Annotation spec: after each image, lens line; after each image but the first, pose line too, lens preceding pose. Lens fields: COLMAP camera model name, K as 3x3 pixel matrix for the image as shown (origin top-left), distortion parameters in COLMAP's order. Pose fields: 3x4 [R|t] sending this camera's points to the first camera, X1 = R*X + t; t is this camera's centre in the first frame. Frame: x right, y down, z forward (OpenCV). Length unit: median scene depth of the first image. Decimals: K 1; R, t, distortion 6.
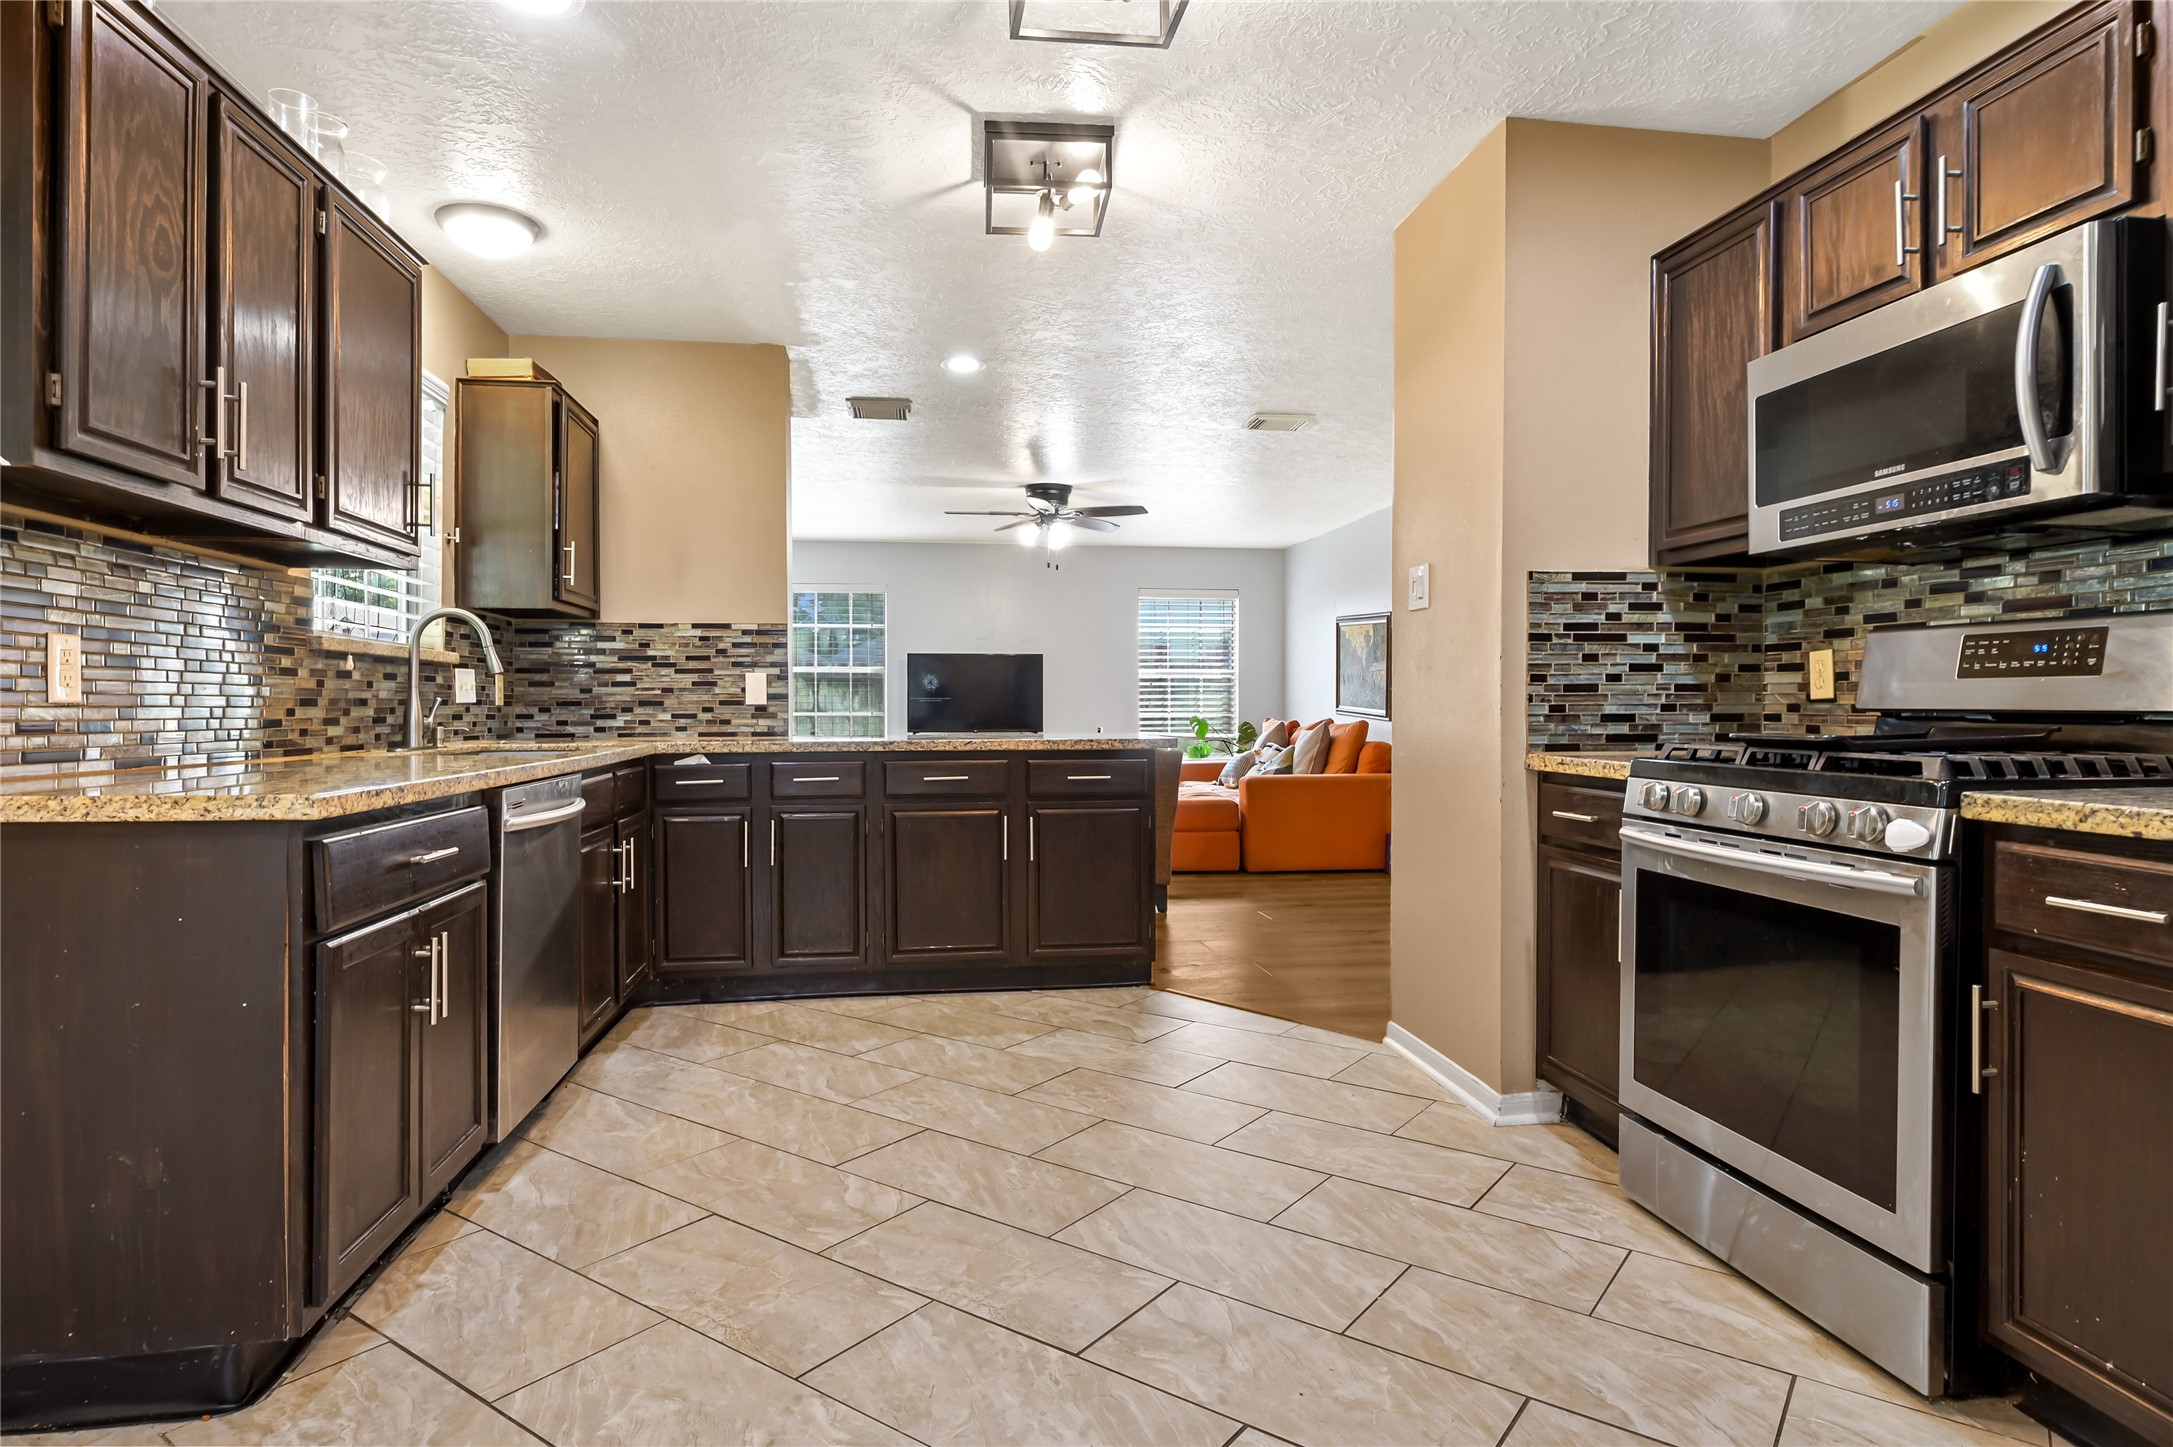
lens RADIAL K [[1205.0, 0, 1091.5], [0, 1205.0, 721.3], [0, 0, 1]] dist [-0.000158, -0.000417]
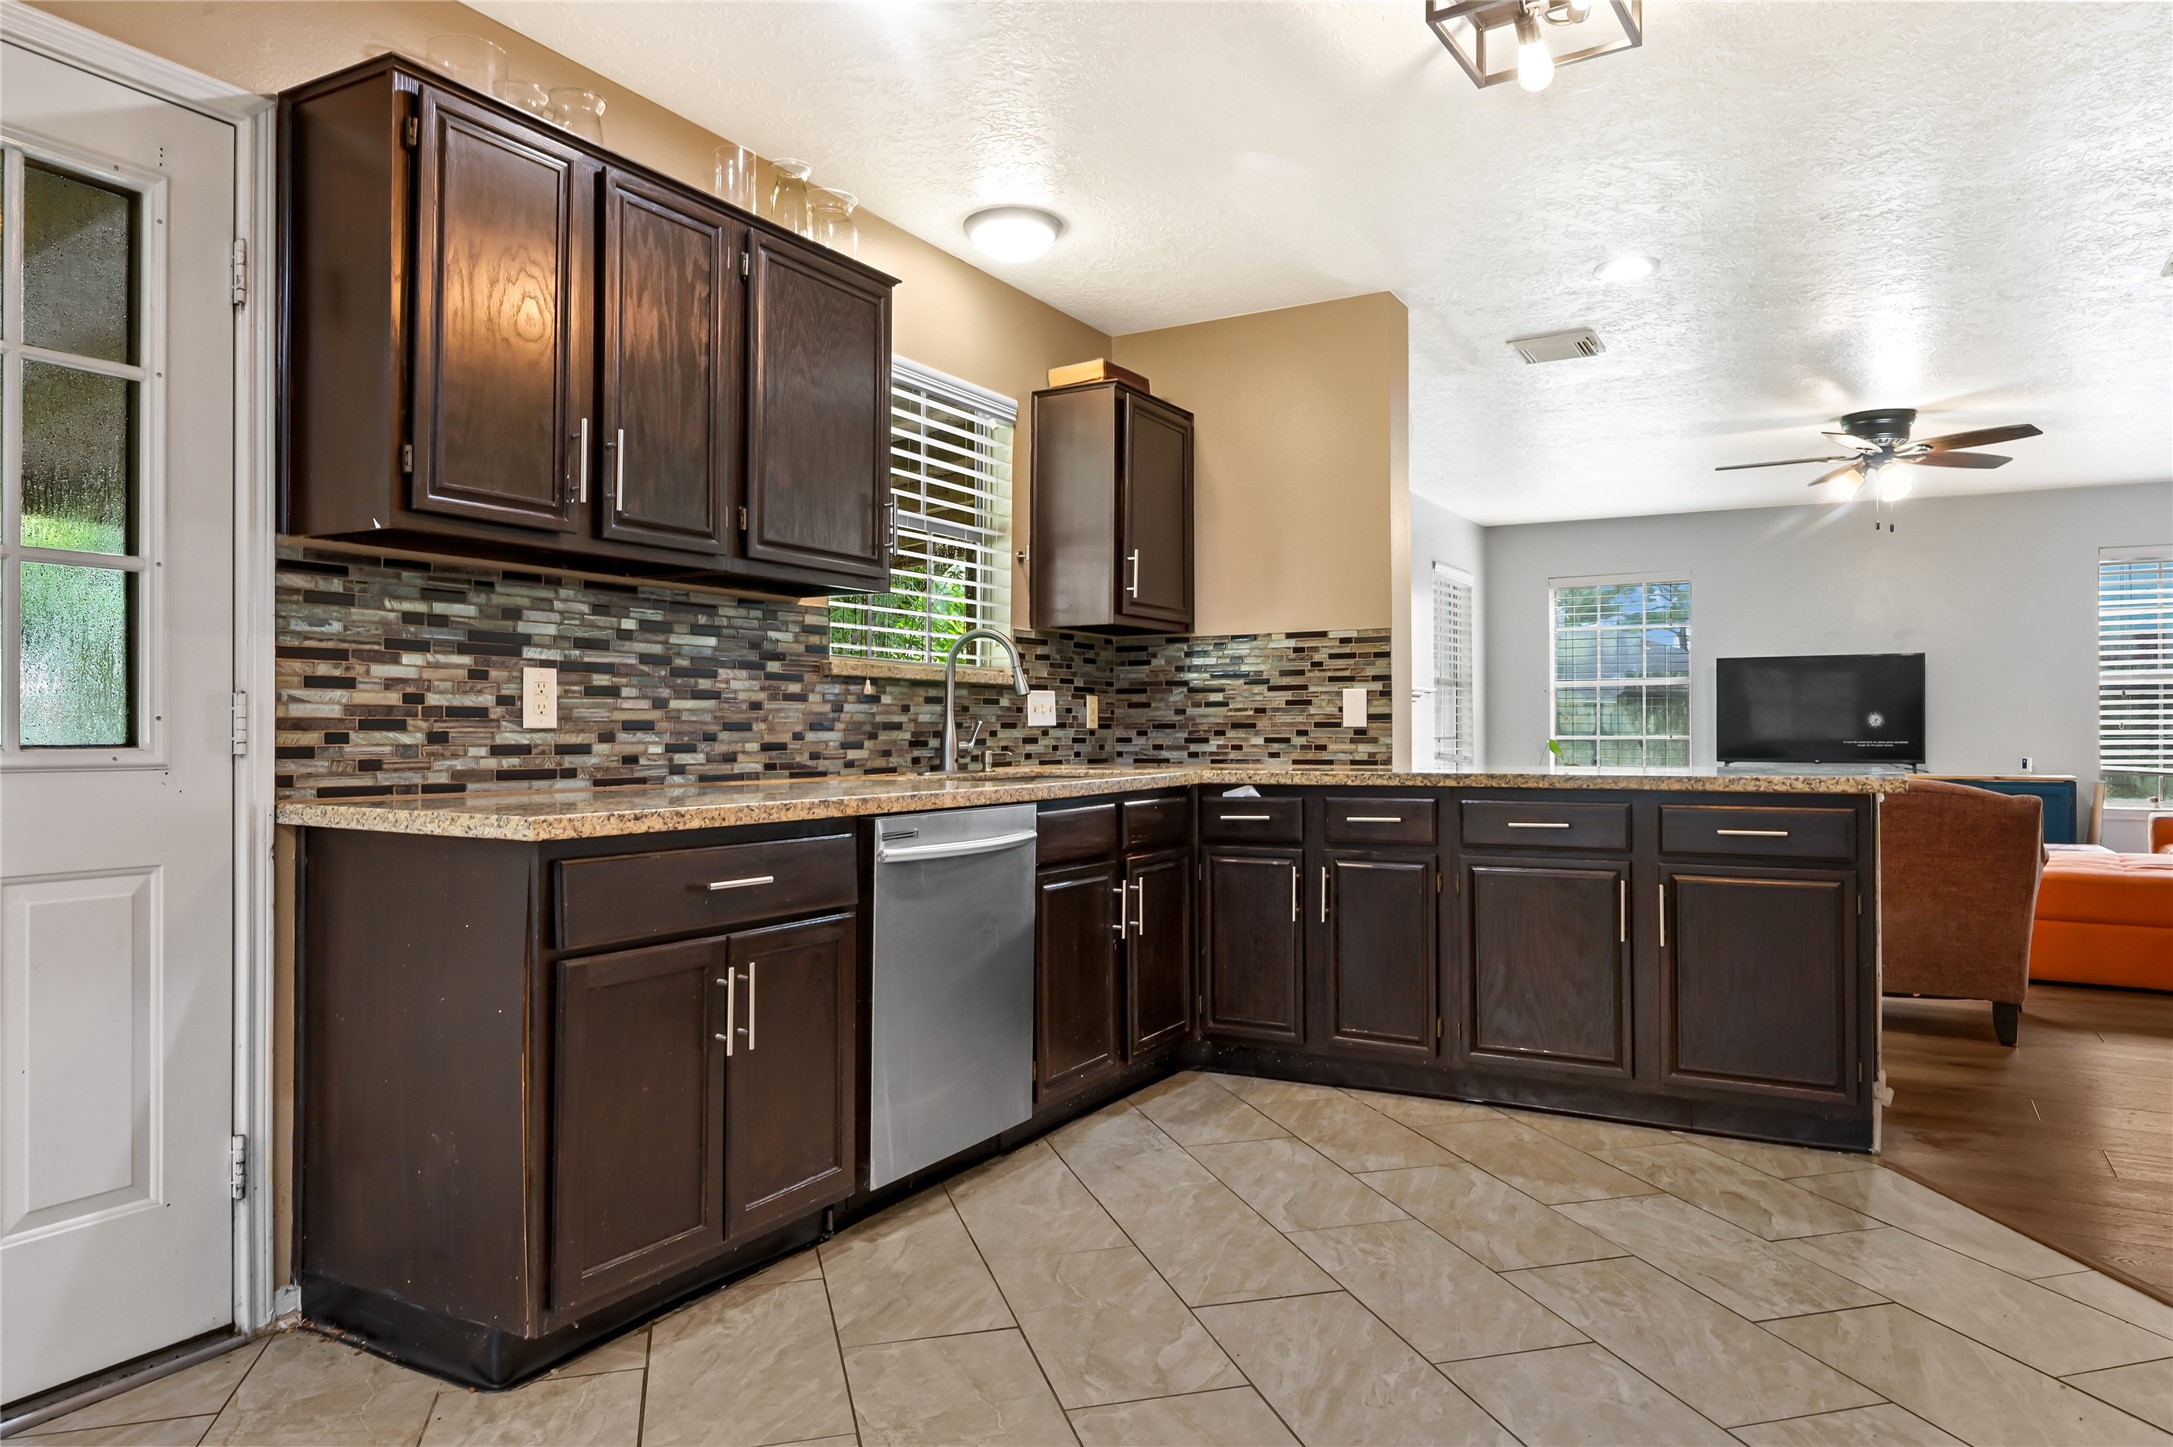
lens RADIAL K [[1389.3, 0, 1083.5], [0, 1389.3, 723.7], [0, 0, 1]] dist [-0.000665, -0.000937]
pose [[0.781901, -0.003130, -0.623395, 0.206900], [-0.006074, 0.999902, -0.012639, -0.003301], [0.623373, 0.013669, 0.781805, 0.157046]]
